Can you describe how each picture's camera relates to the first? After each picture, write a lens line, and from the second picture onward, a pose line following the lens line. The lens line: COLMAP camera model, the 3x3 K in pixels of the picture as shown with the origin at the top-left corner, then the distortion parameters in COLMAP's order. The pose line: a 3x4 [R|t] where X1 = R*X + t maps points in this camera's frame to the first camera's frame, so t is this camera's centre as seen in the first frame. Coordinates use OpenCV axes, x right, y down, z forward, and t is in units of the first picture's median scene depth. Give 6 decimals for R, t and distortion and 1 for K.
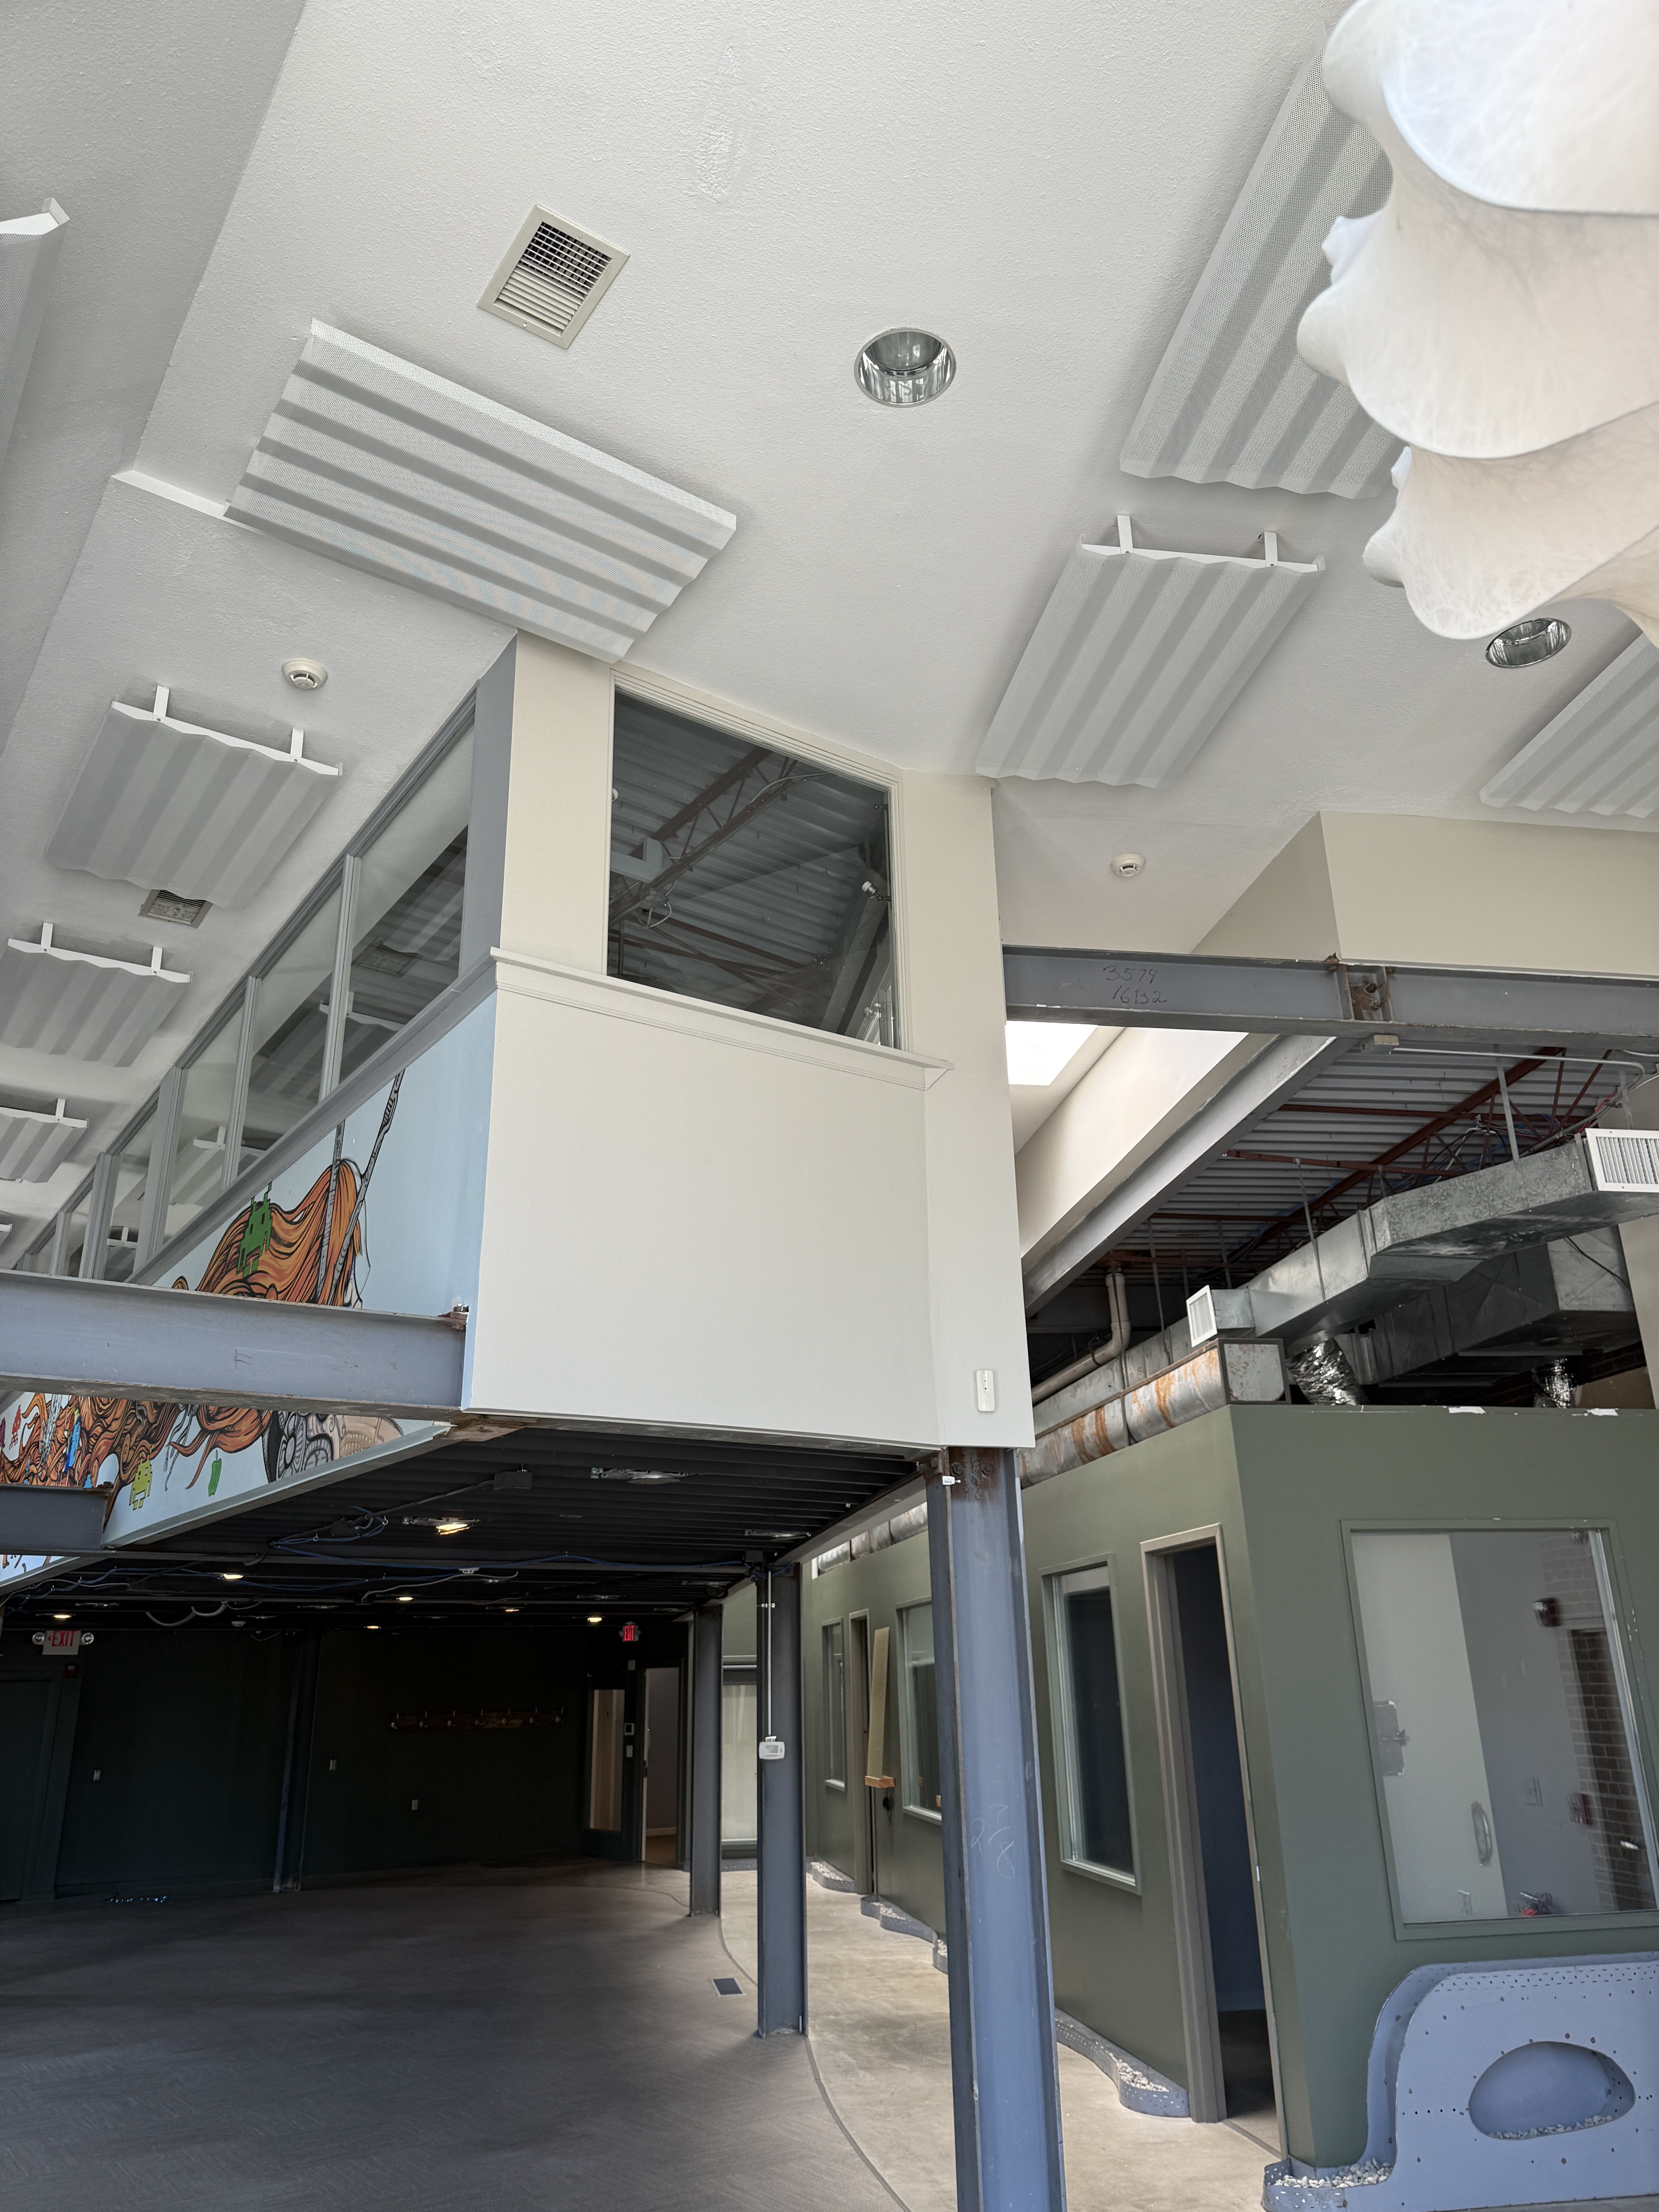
lens RADIAL K [[1530.8, 0, 824.7], [0, 1530.8, 1099.4], [0, 0, 1]] dist [0.013065, 0.001183]
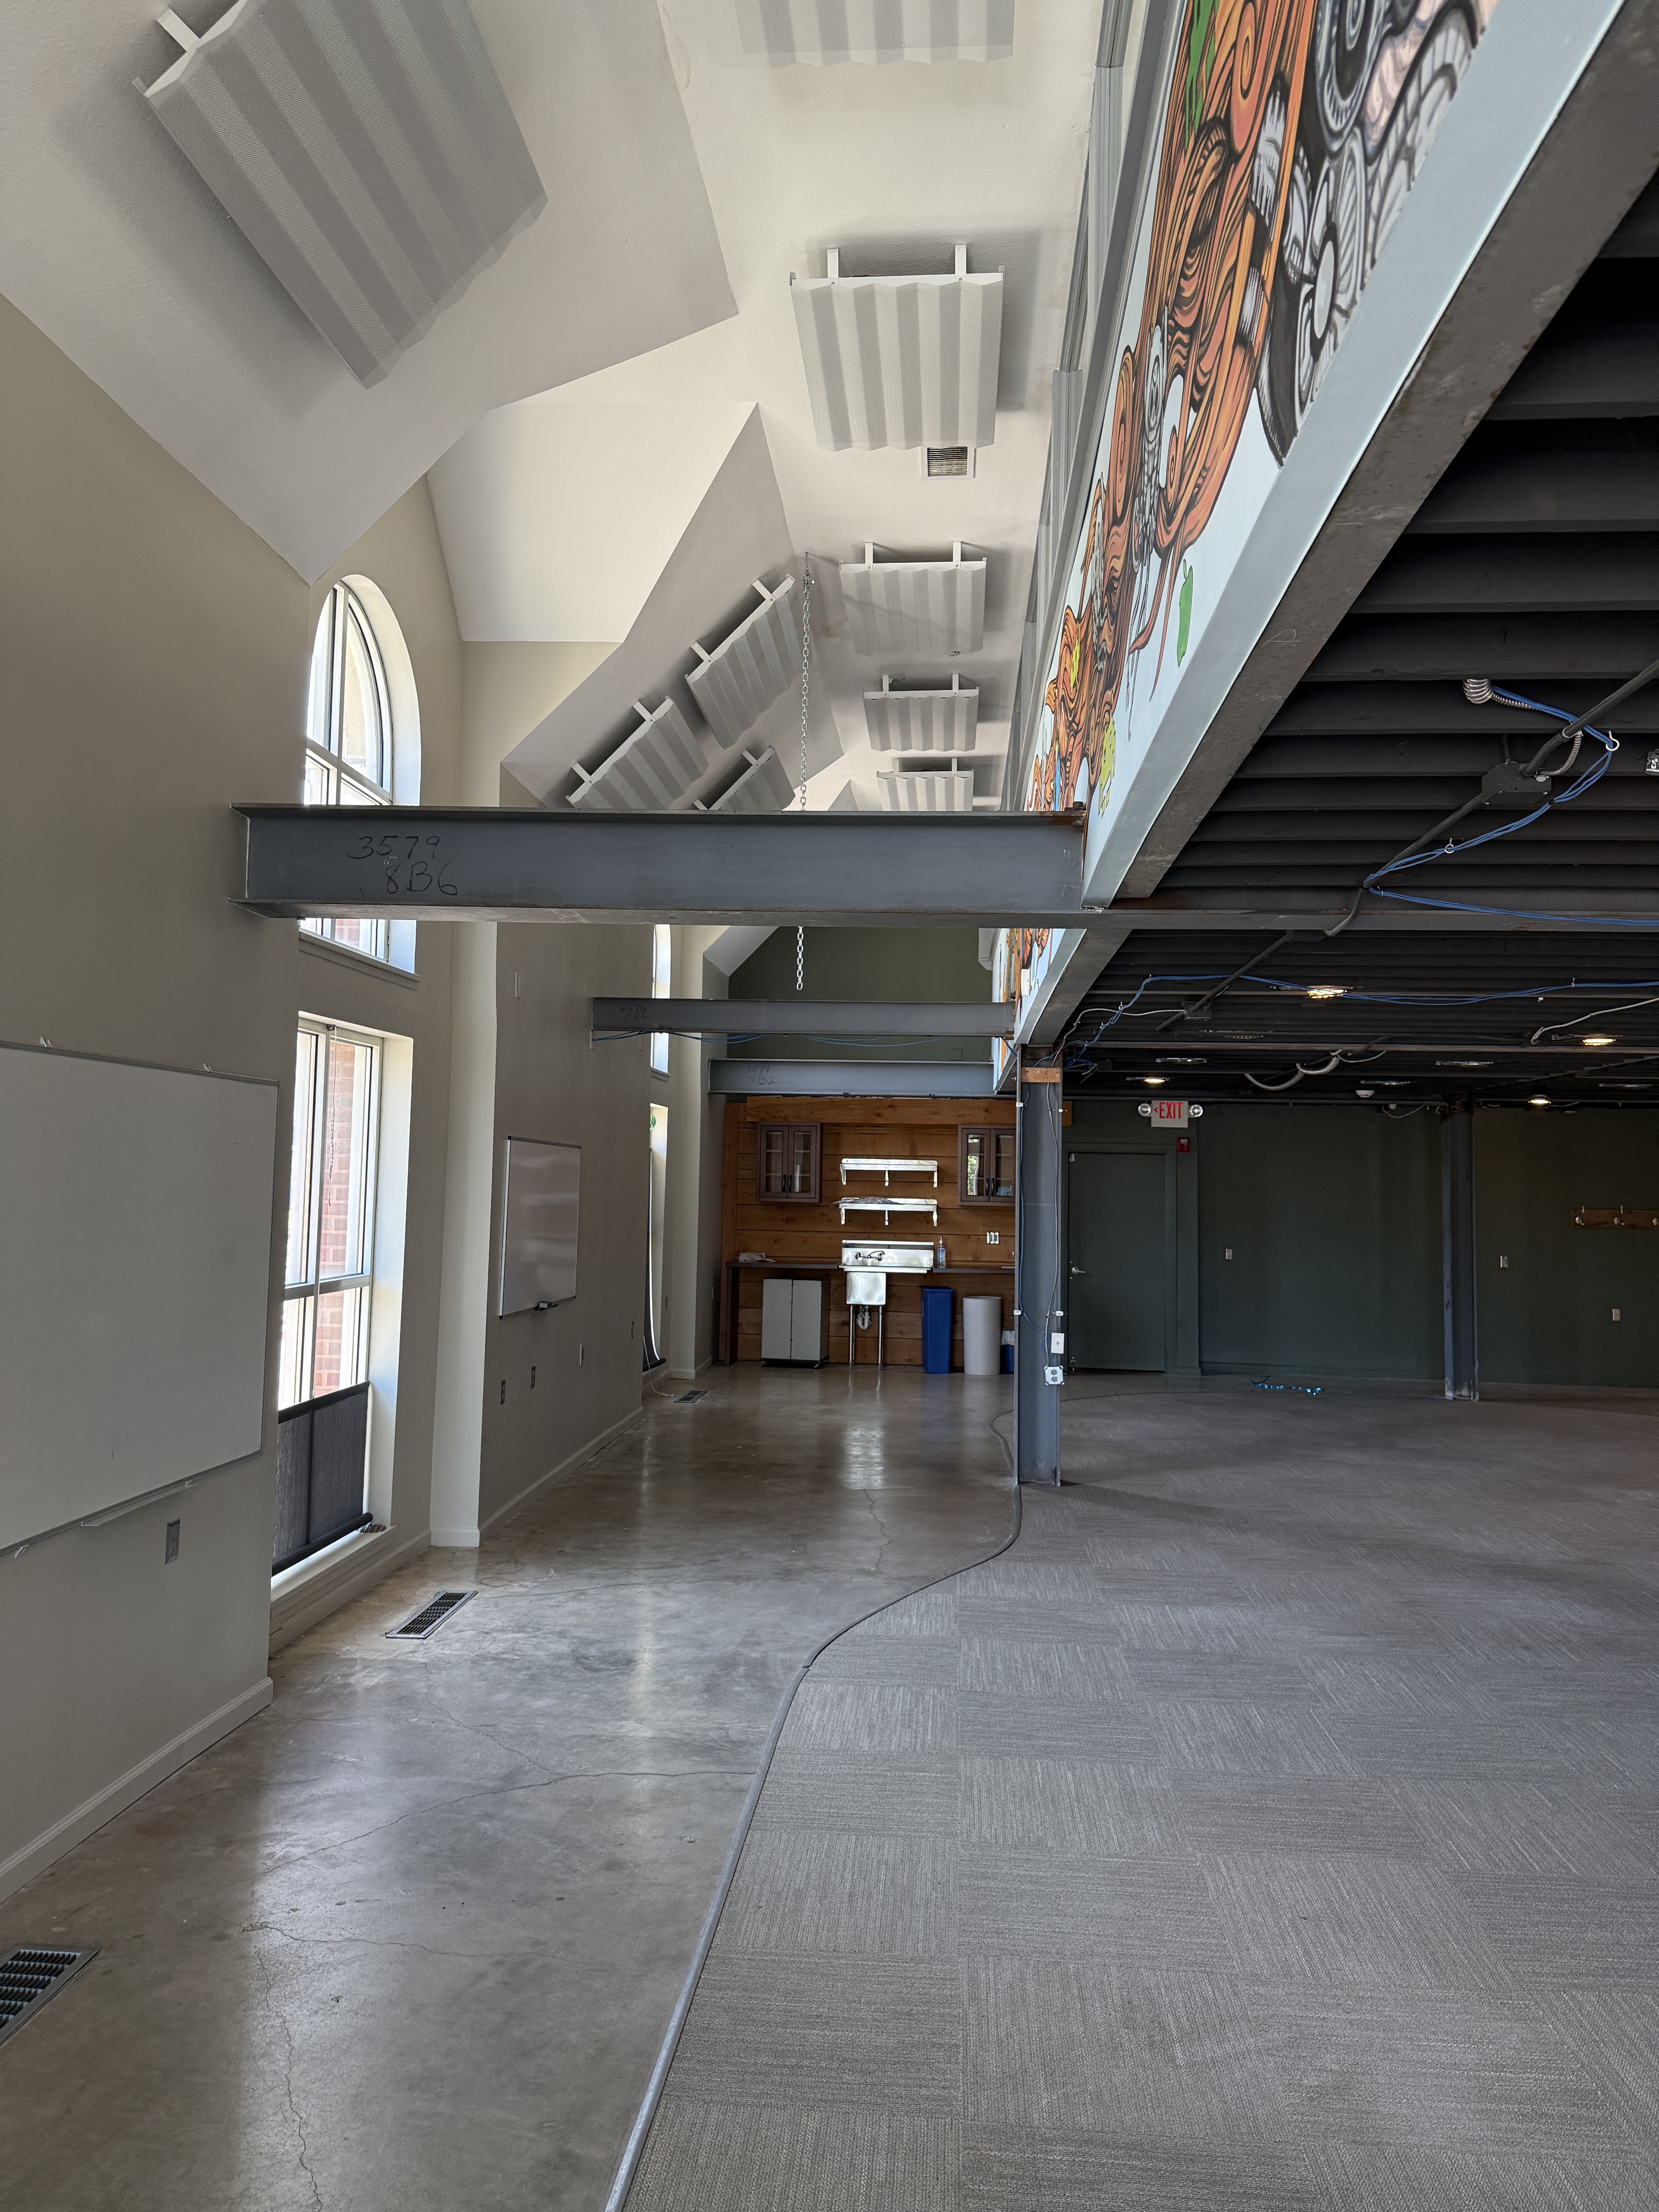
lens RADIAL K [[1530.8, 0, 823.4], [0, 1530.8, 1102.7], [0, 0, 1]] dist [0.013065, 0.001183]
pose [[0.765599, -0.003875, -0.643307, -0.098715], [0.201483, 0.951117, 0.234056, 0.122601], [0.610953, -0.308808, 0.728954, 0.289916]]
